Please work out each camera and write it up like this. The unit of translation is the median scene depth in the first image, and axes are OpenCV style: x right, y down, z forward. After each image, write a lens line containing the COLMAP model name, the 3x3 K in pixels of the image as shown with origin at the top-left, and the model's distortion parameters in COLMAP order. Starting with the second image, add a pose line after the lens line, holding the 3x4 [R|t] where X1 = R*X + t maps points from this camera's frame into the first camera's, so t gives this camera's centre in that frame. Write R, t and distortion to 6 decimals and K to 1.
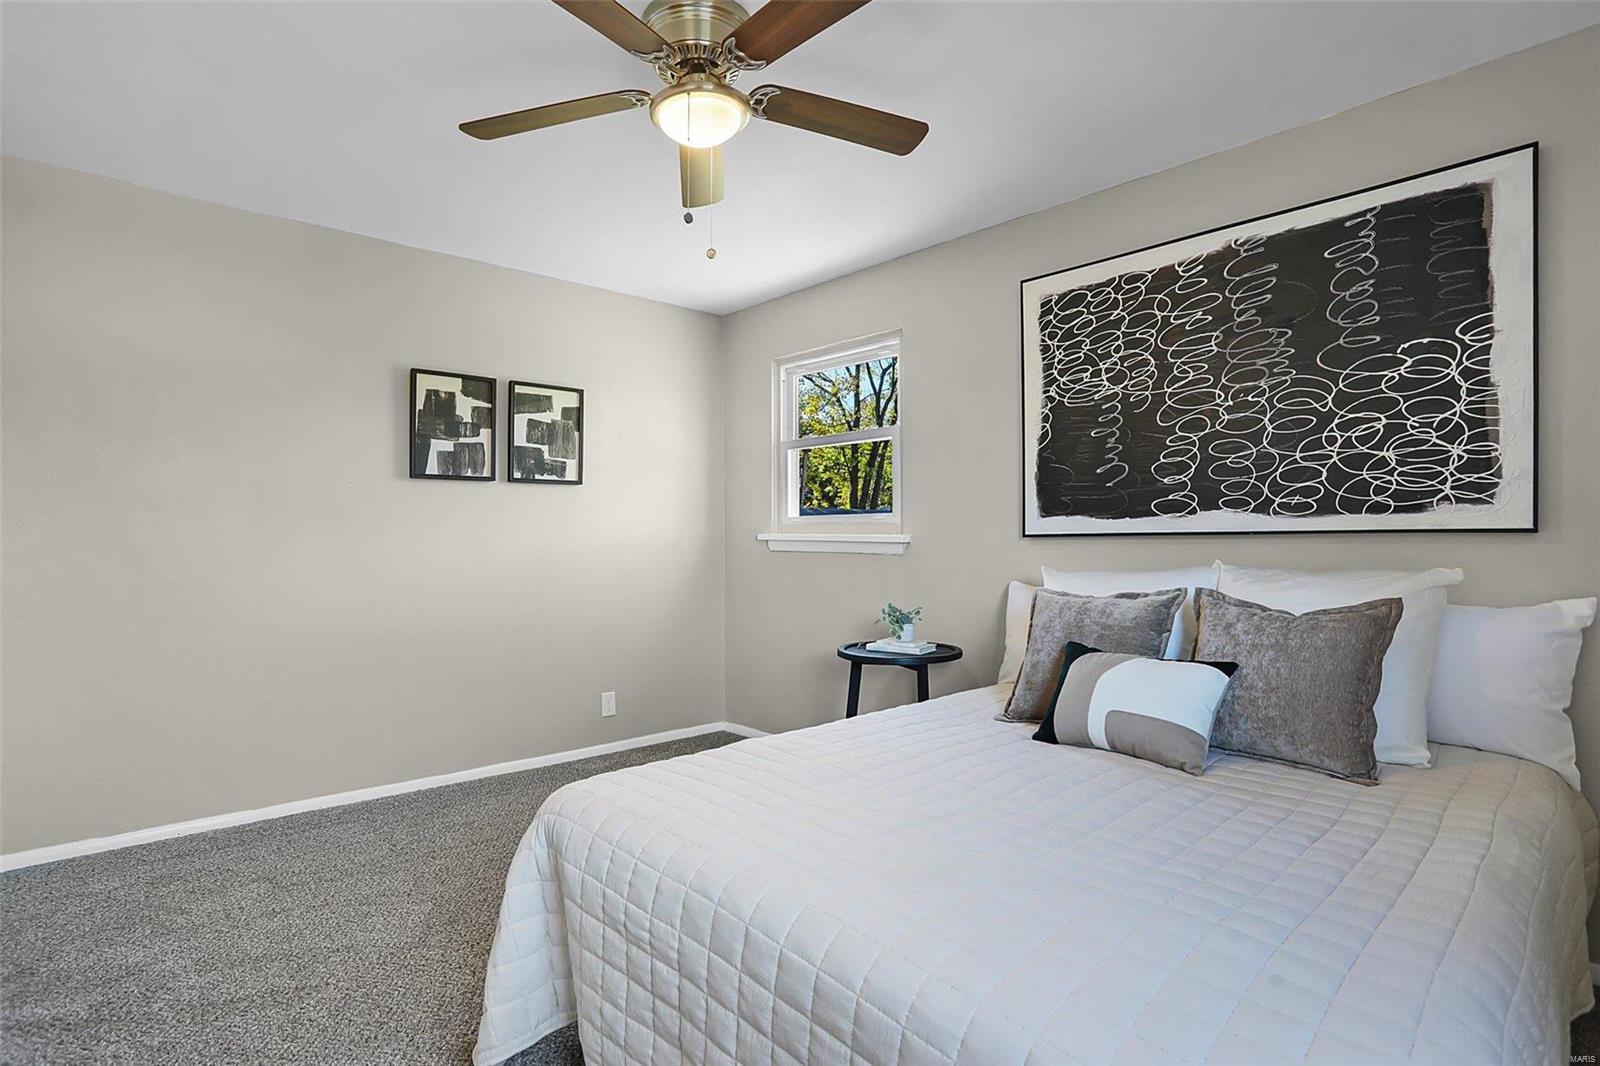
lens RADIAL K [[772.0, 0, 793.0], [0, 772.0, 541.9], [0, 0, 1]] dist [-0.056974, 0.015216]
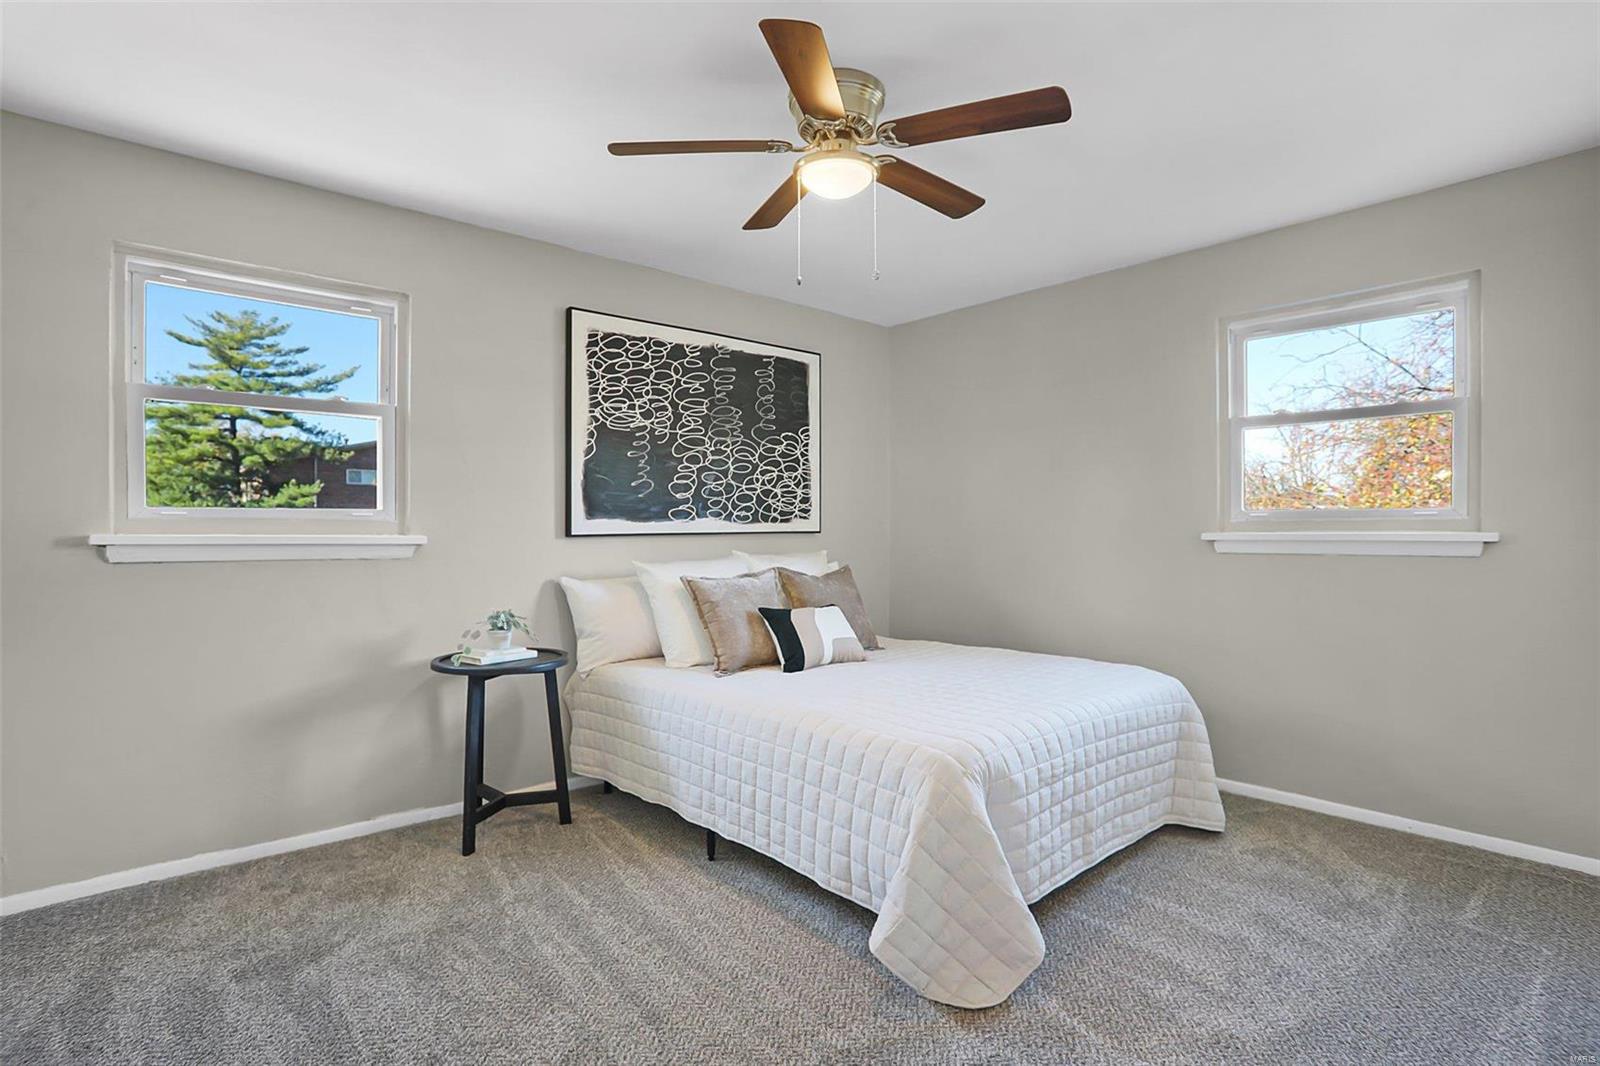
lens RADIAL K [[772.0, 0, 797.8], [0, 772.0, 533.1], [0, 0, 1]] dist [-0.056974, 0.015216]
pose [[0.037128, -0.002148, 0.999308, -0.947559], [0.007788, 0.999968, 0.001860, -0.013180], [-0.999280, 0.007713, 0.037143, 0.744550]]
